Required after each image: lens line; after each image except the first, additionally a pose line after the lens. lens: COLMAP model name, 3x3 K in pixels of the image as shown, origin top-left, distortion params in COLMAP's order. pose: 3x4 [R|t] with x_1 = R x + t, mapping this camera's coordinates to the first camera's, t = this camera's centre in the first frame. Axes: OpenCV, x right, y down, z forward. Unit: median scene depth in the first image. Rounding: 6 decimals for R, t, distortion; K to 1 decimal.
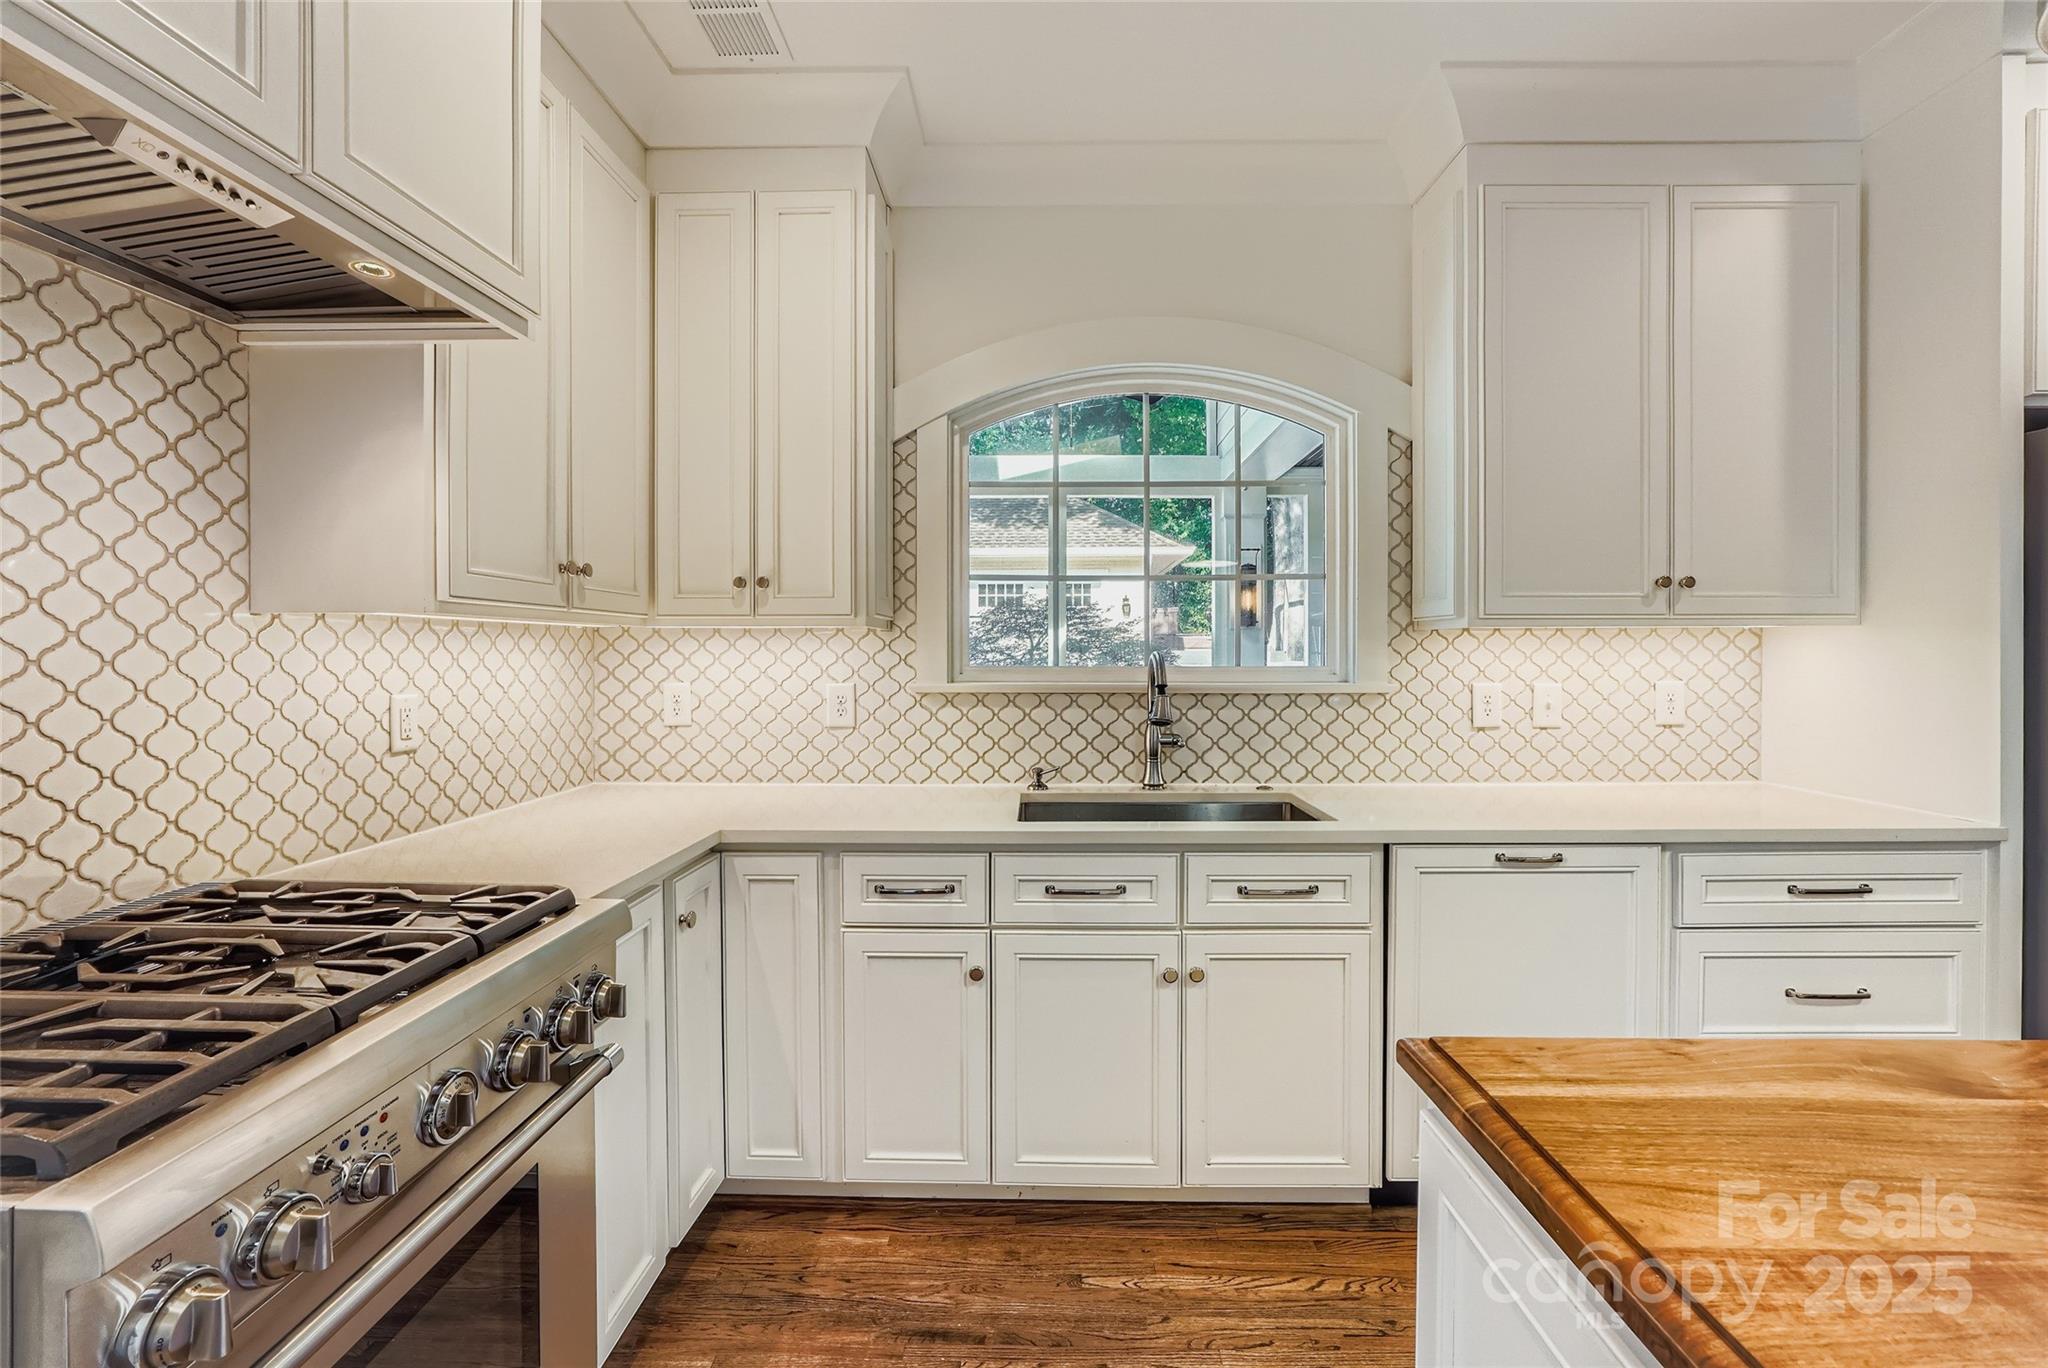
lens RADIAL K [[945.4, 0, 1024.0], [0, 945.4, 684.0], [0, 0, 1]] dist [-0.067203, -0.000022]
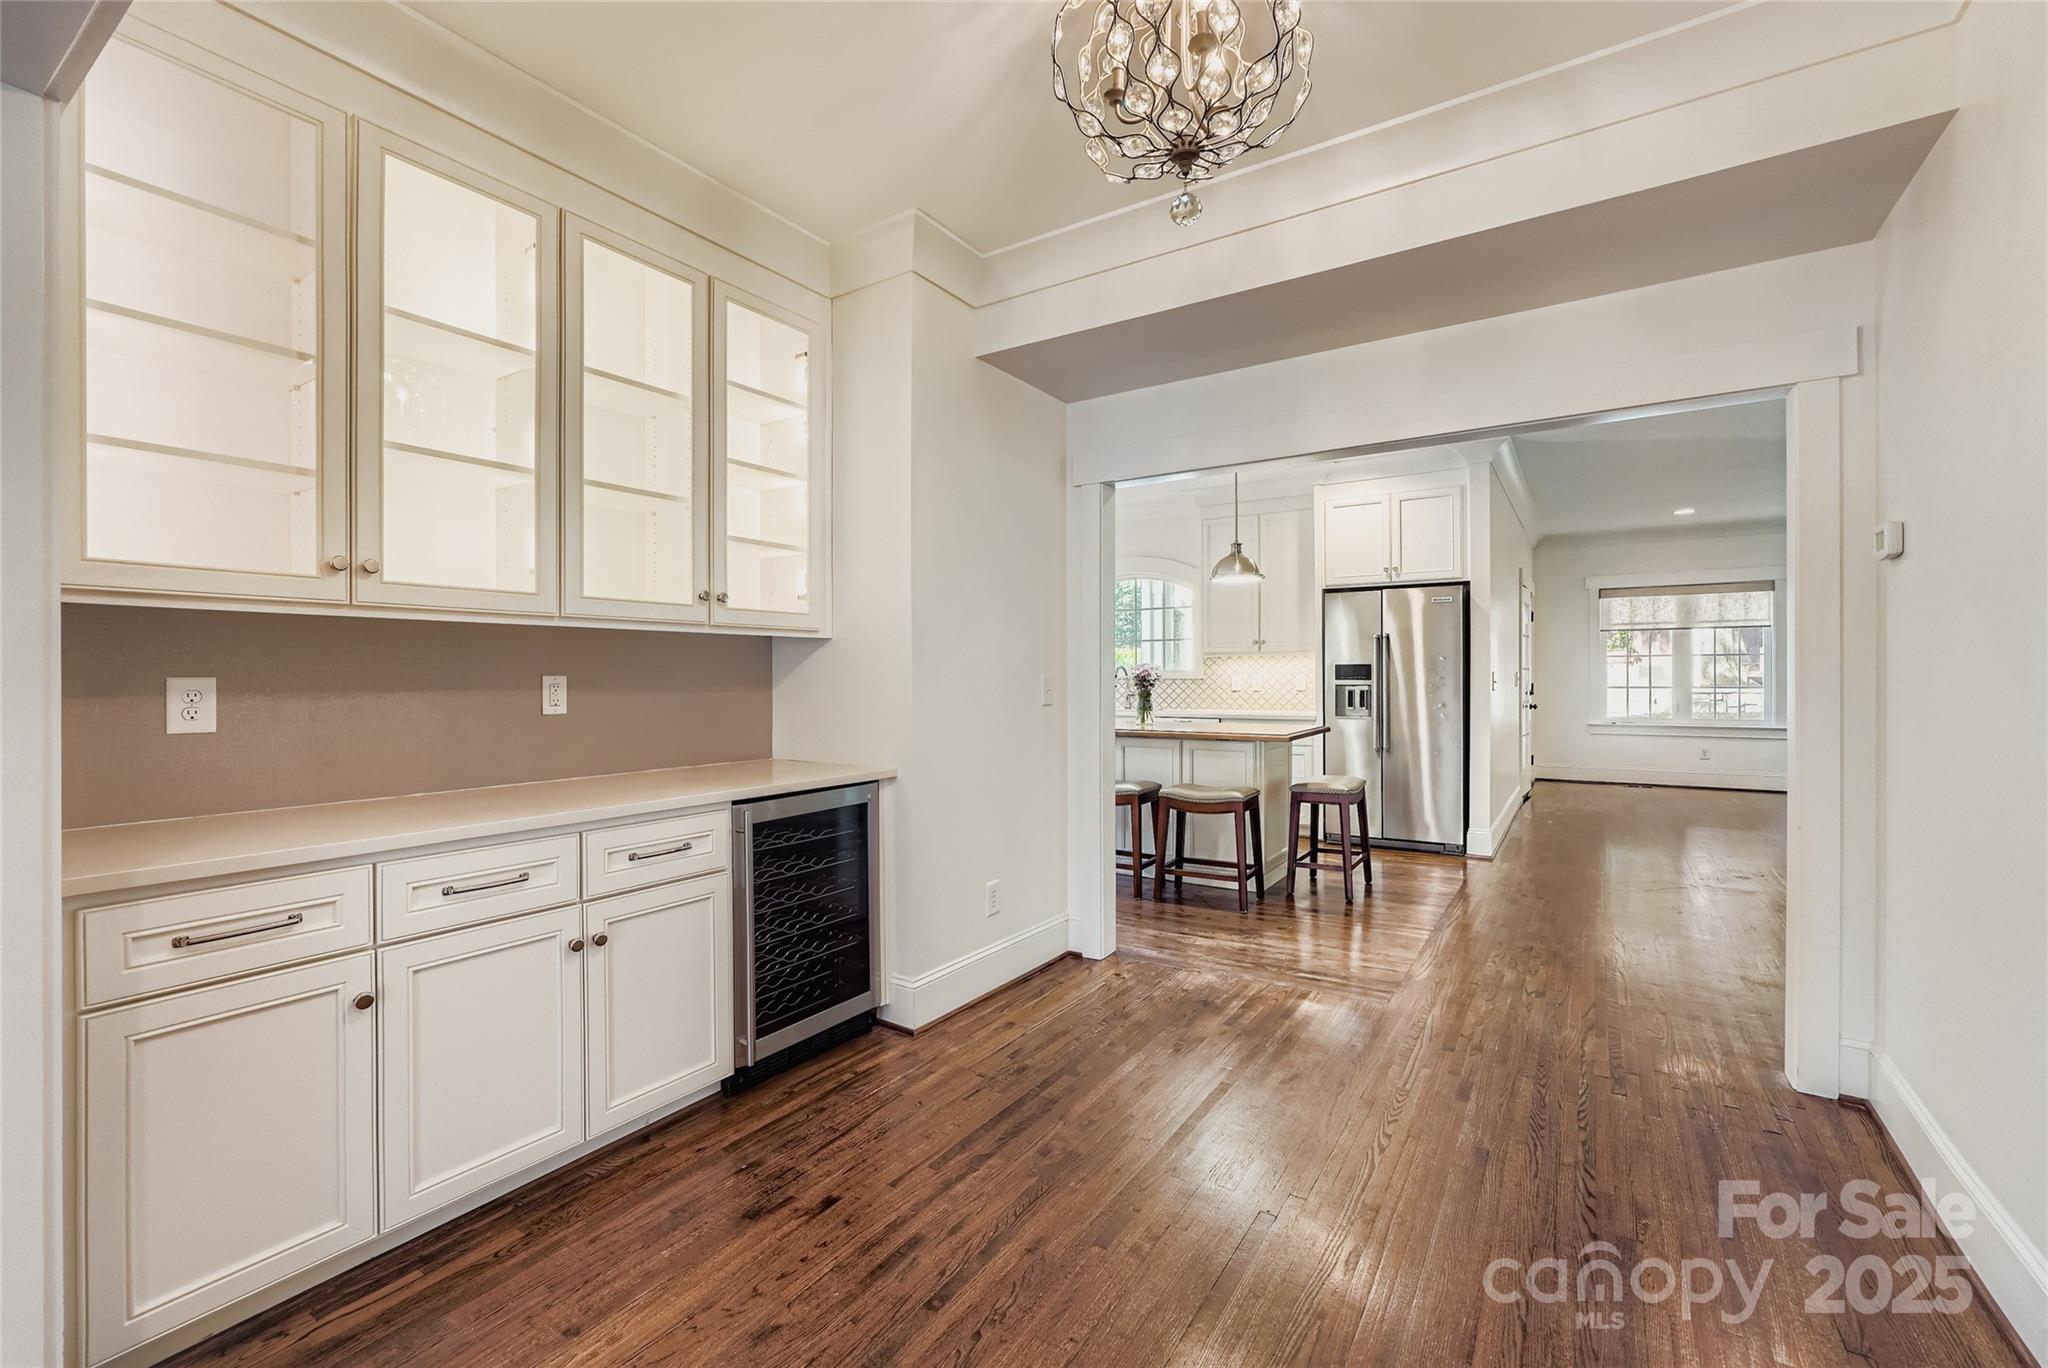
lens RADIAL K [[873.2, 0, 1024.0], [0, 873.2, 684.0], [0, 0, 1]] dist [-0.000211, -0.000015]
pose [[0.534806, -0.011413, 0.844898, -0.416844], [0.007390, 0.999934, 0.008830, -0.000331], [-0.844942, 0.001522, 0.534855, 0.010592]]
